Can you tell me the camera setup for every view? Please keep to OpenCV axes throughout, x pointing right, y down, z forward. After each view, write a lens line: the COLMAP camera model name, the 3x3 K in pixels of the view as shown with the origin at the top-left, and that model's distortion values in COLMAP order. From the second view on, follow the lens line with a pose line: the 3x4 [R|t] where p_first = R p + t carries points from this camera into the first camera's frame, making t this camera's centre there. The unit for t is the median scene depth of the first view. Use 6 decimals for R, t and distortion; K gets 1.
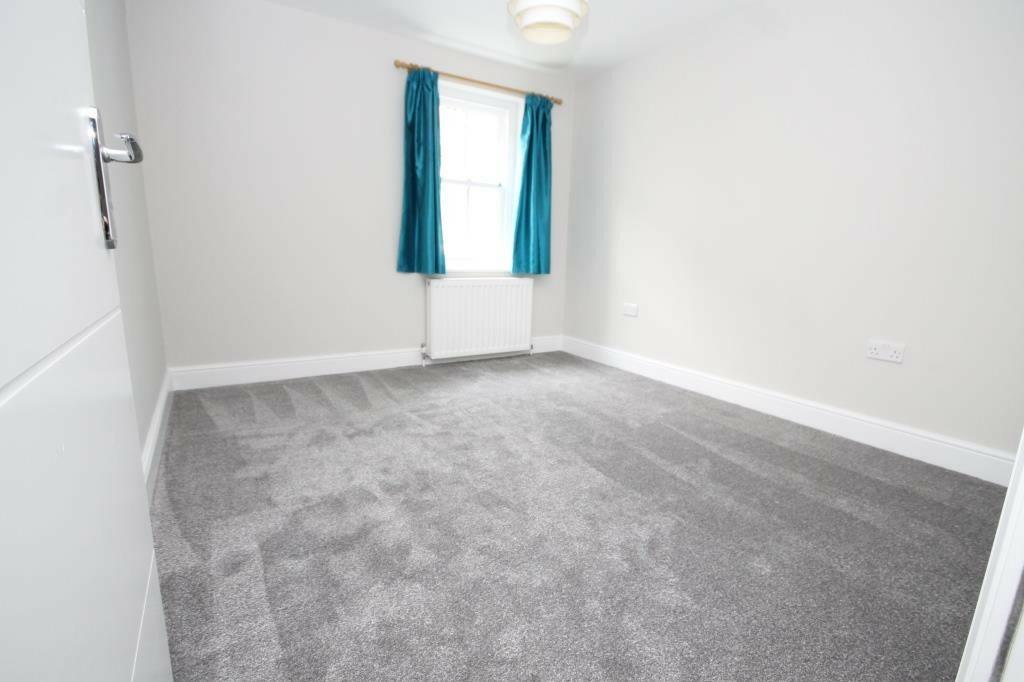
lens RADIAL K [[484.6, 0, 512.0], [0, 484.6, 341.0], [0, 0, 1]] dist [0.001255, 0.000001]
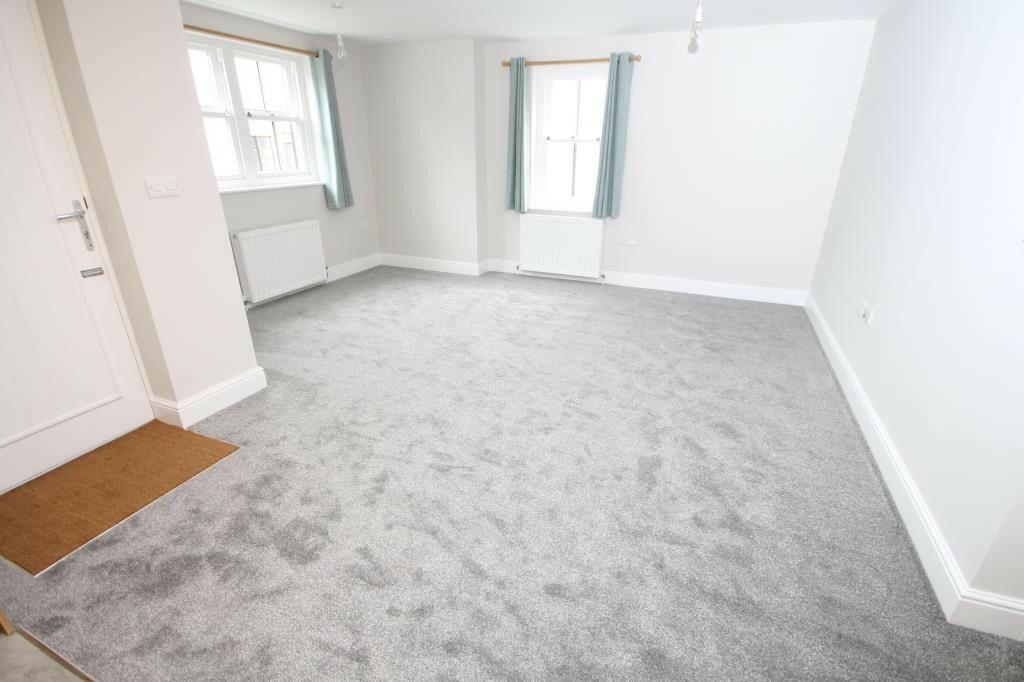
lens RADIAL K [[484.6, 0, 512.0], [0, 484.6, 341.0], [0, 0, 1]] dist [0.001255, 0.000001]
pose [[0.577025, 0.279220, -0.767514, 0.993143], [-0.148915, 0.959961, 0.237276, -0.099821], [0.803035, -0.022620, 0.595502, 0.105650]]
